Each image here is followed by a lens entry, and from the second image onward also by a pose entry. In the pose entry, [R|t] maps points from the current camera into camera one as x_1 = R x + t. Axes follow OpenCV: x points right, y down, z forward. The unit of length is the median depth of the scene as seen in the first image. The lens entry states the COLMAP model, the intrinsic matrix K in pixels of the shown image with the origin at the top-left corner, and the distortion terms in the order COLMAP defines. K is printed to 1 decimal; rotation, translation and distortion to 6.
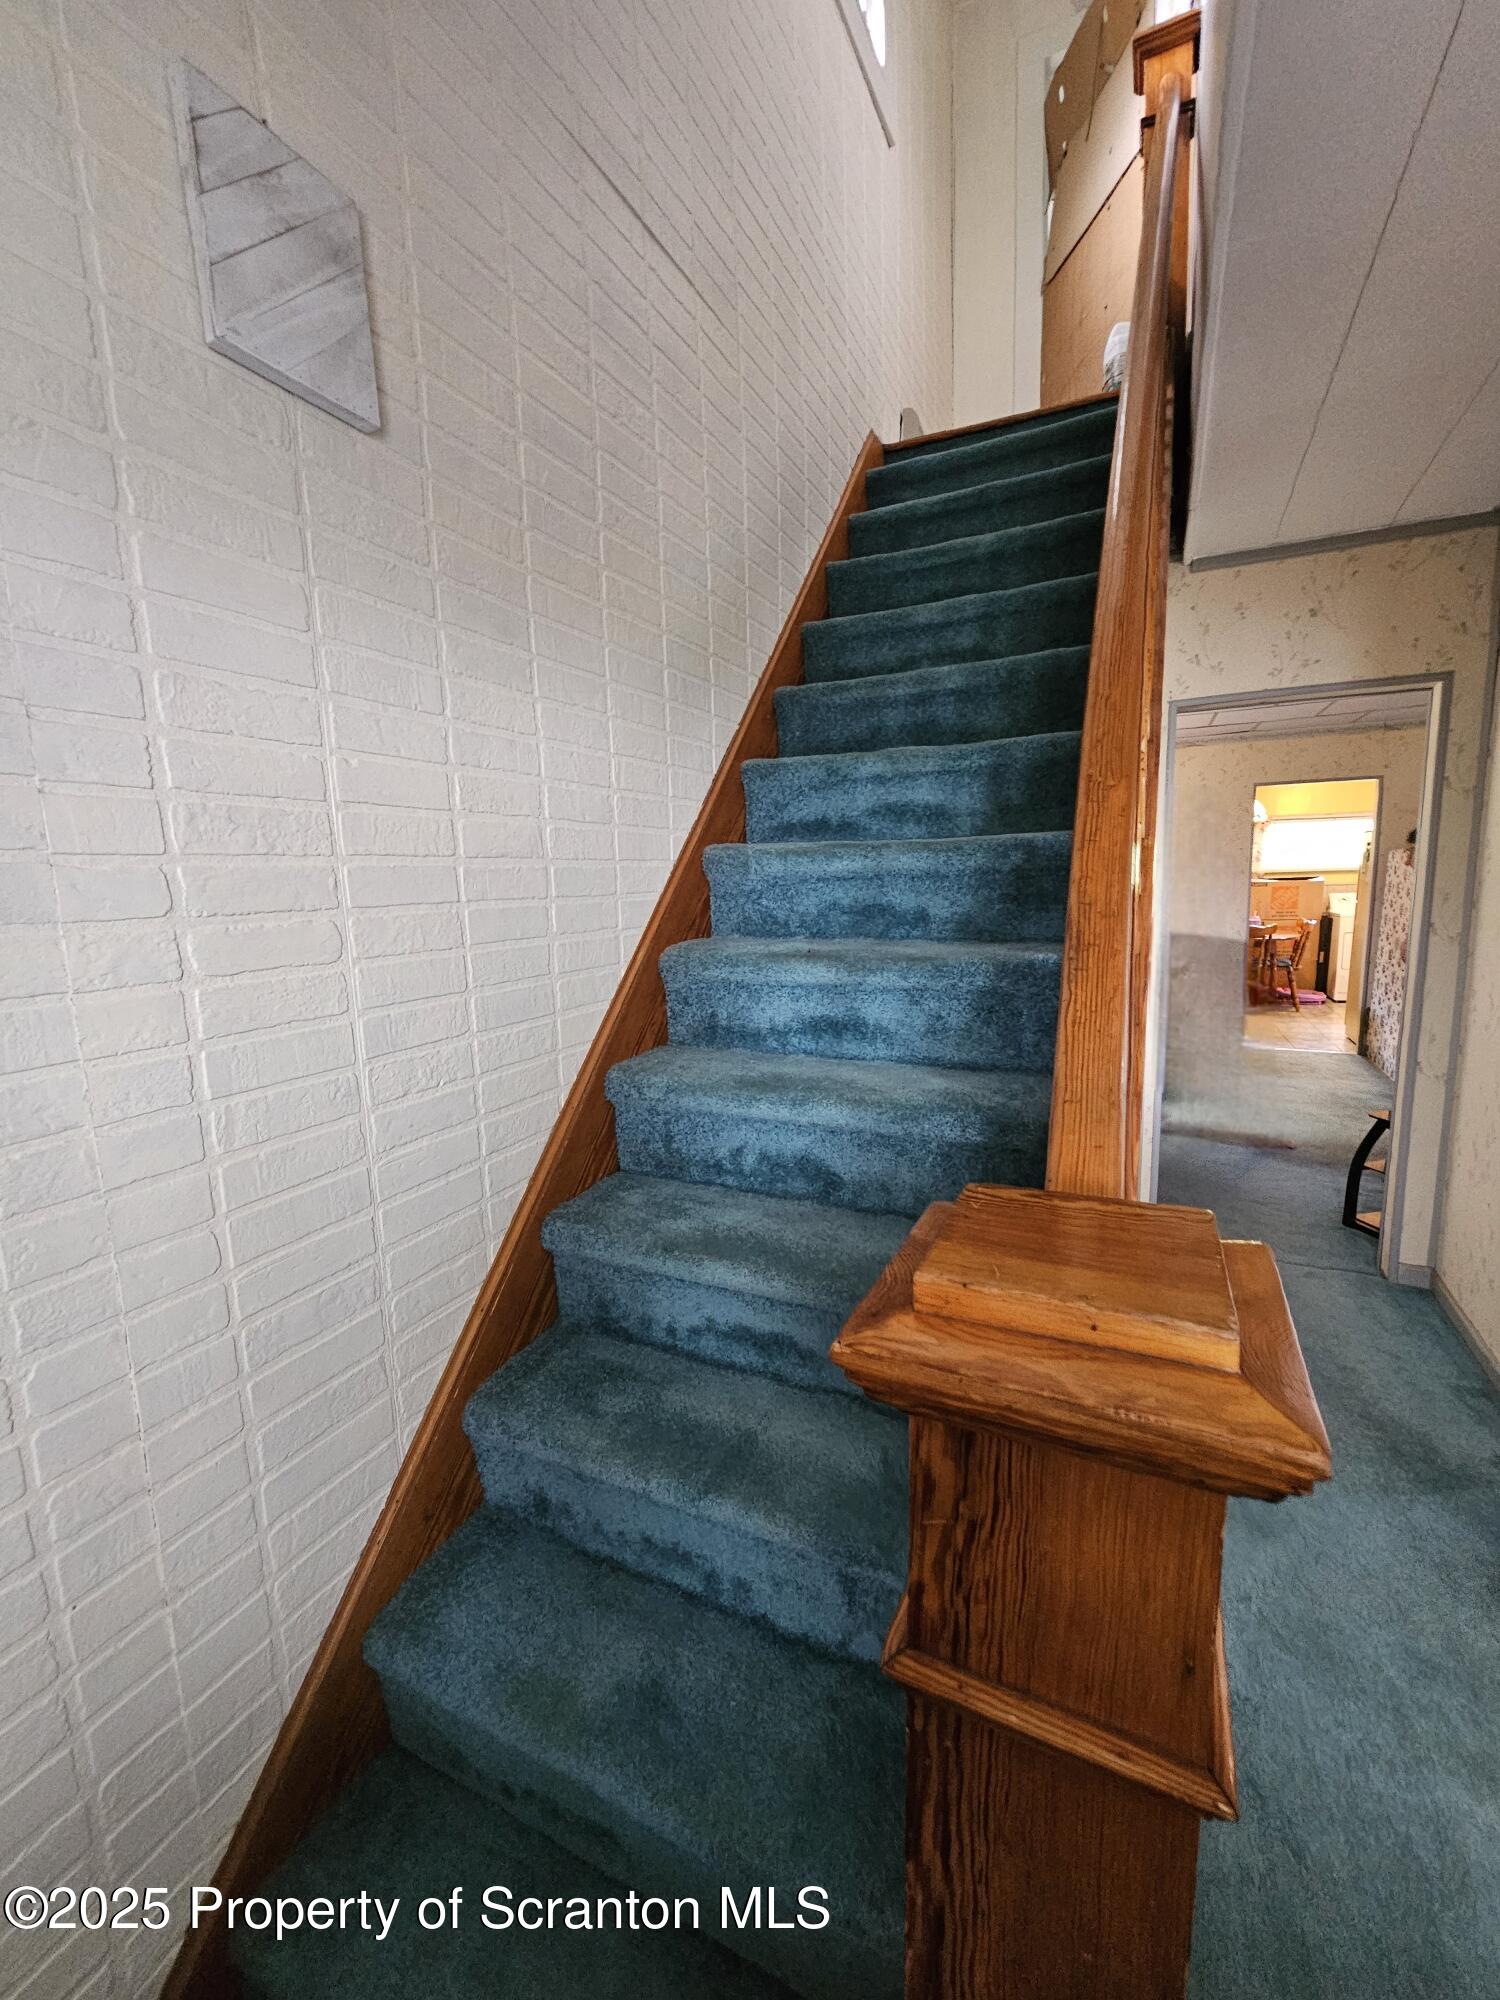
lens RADIAL K [[809.5, 0, 758.2], [0, 809.5, 999.2], [0, 0, 1]] dist [-0.001736, -0.000045]
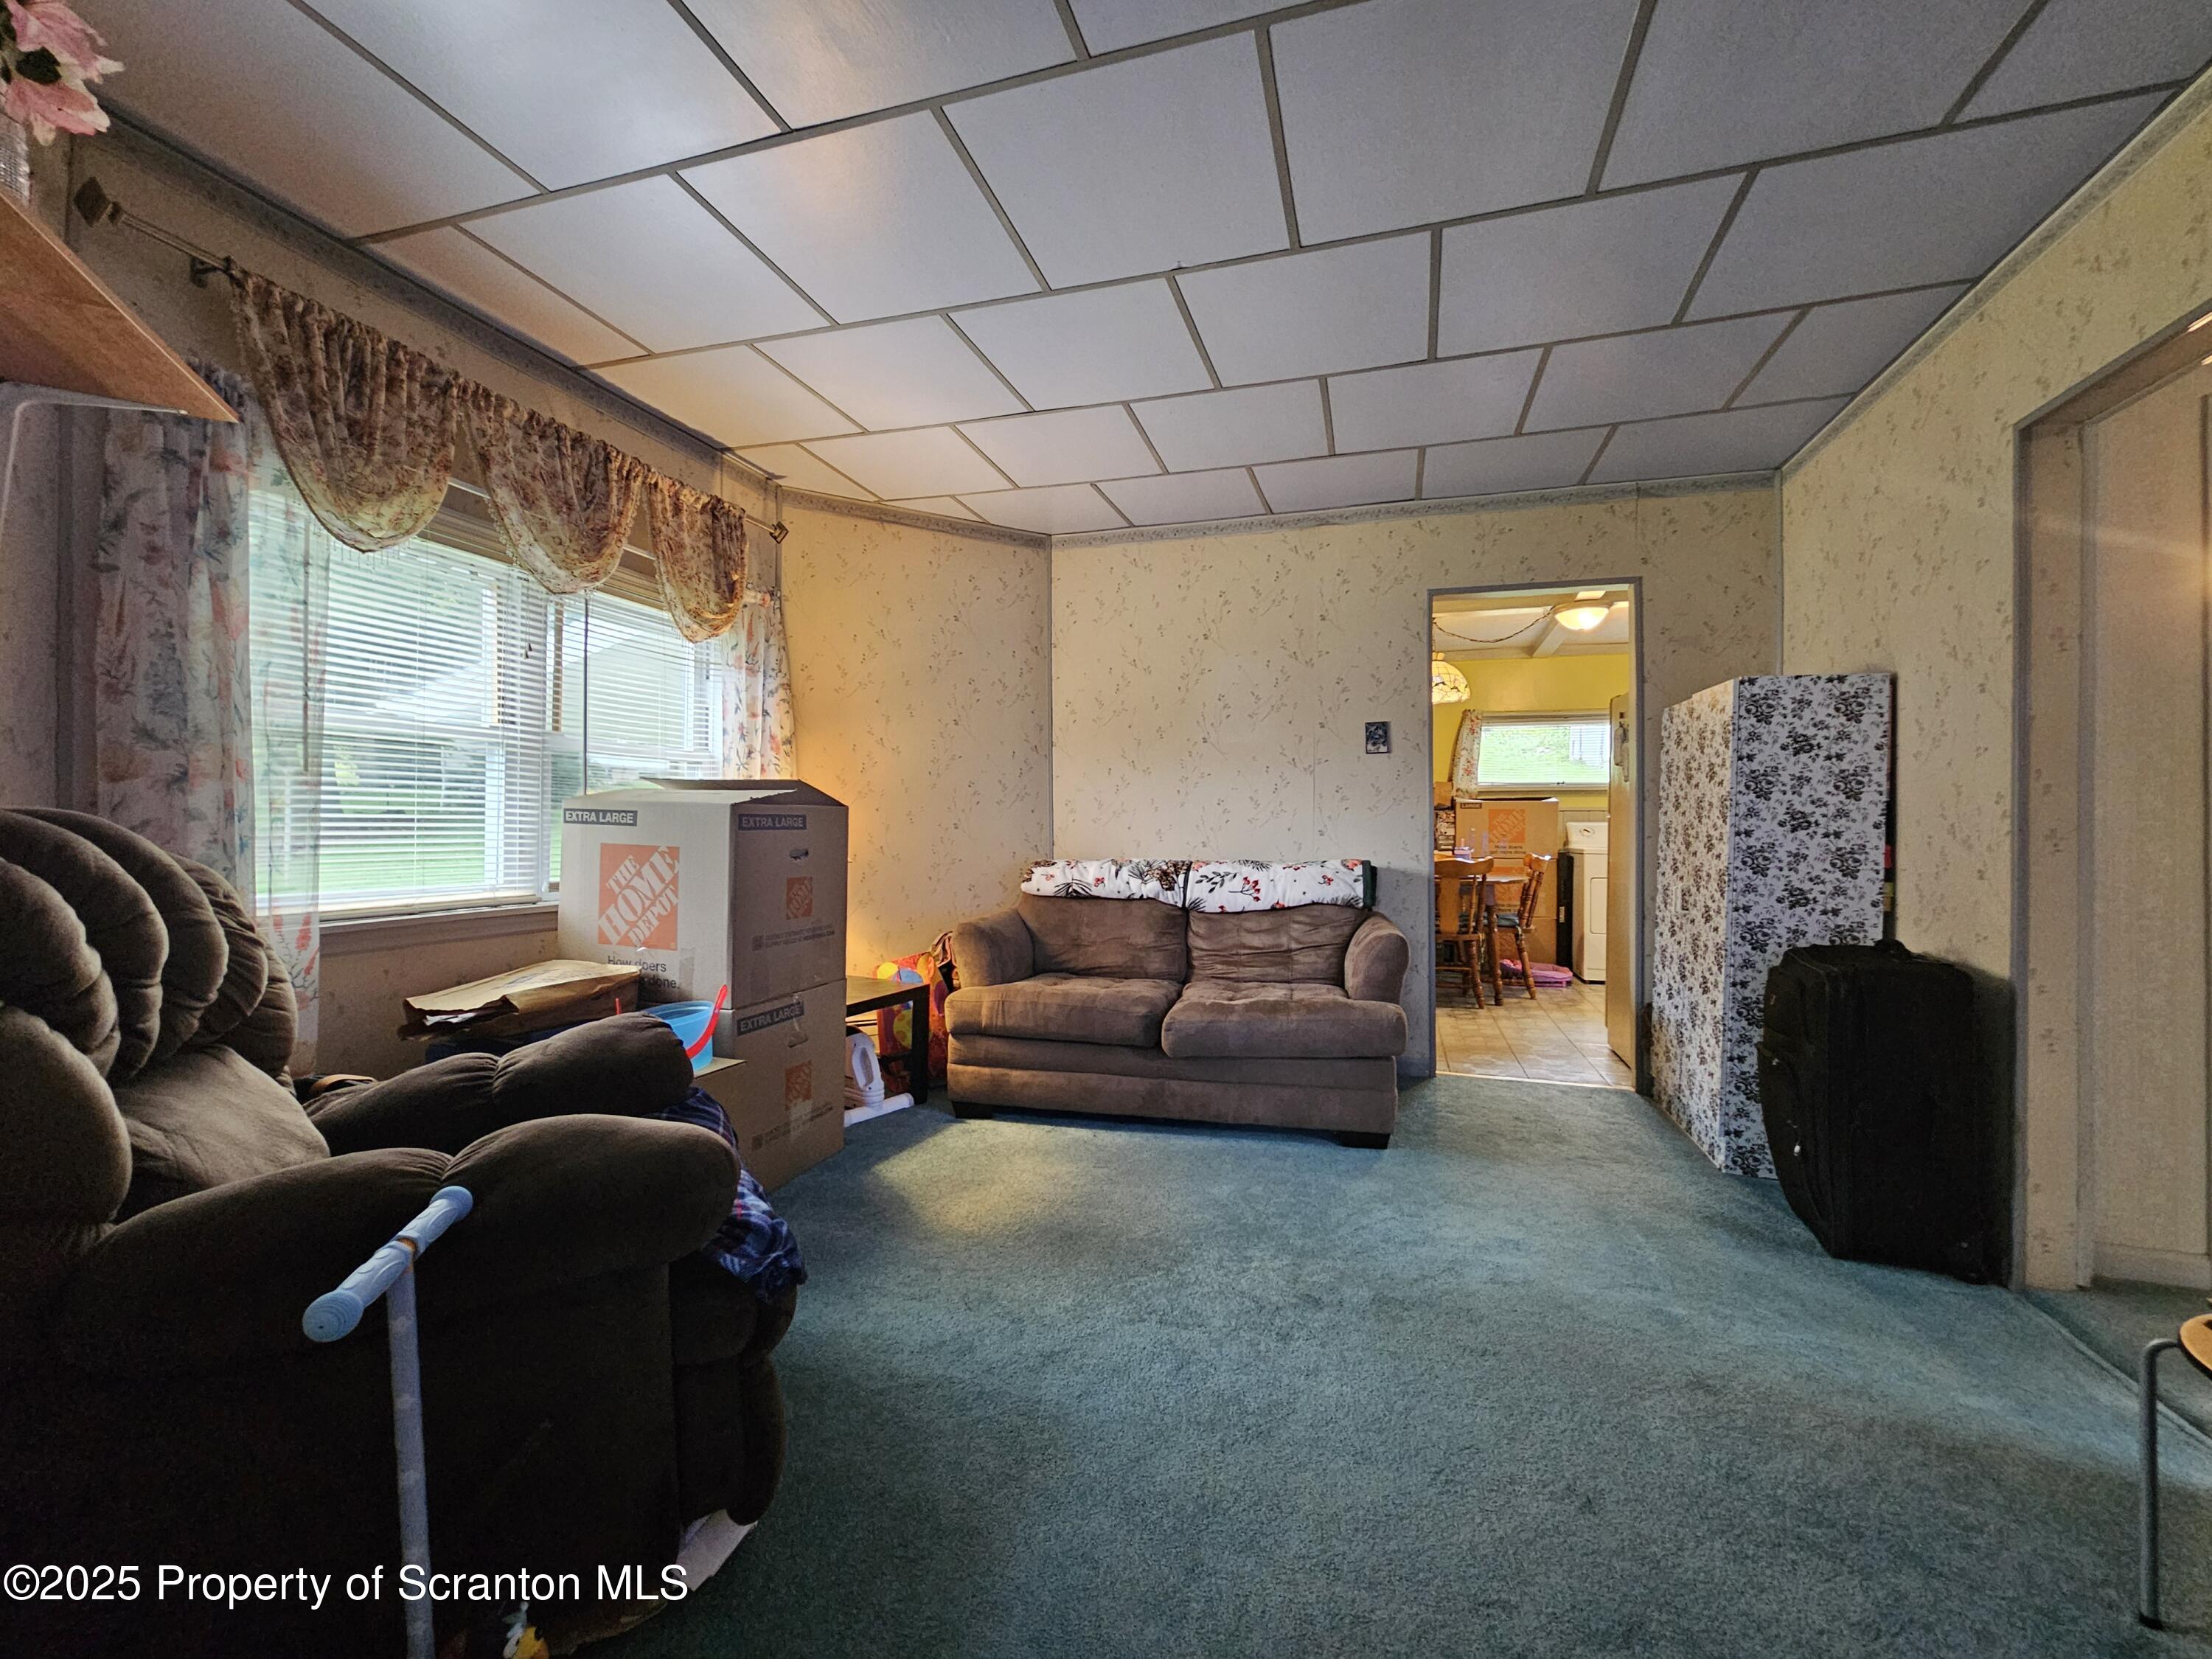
lens RADIAL K [[895.4, 0, 1103.3], [0, 895.4, 826.7], [0, 0, 1]] dist [-0.001736, -0.000045]
pose [[0.990939, 0.030334, 0.130841, 0.306957], [-0.010313, 0.988471, -0.151057, -0.010602], [-0.133915, 0.148339, 0.979828, 0.436956]]
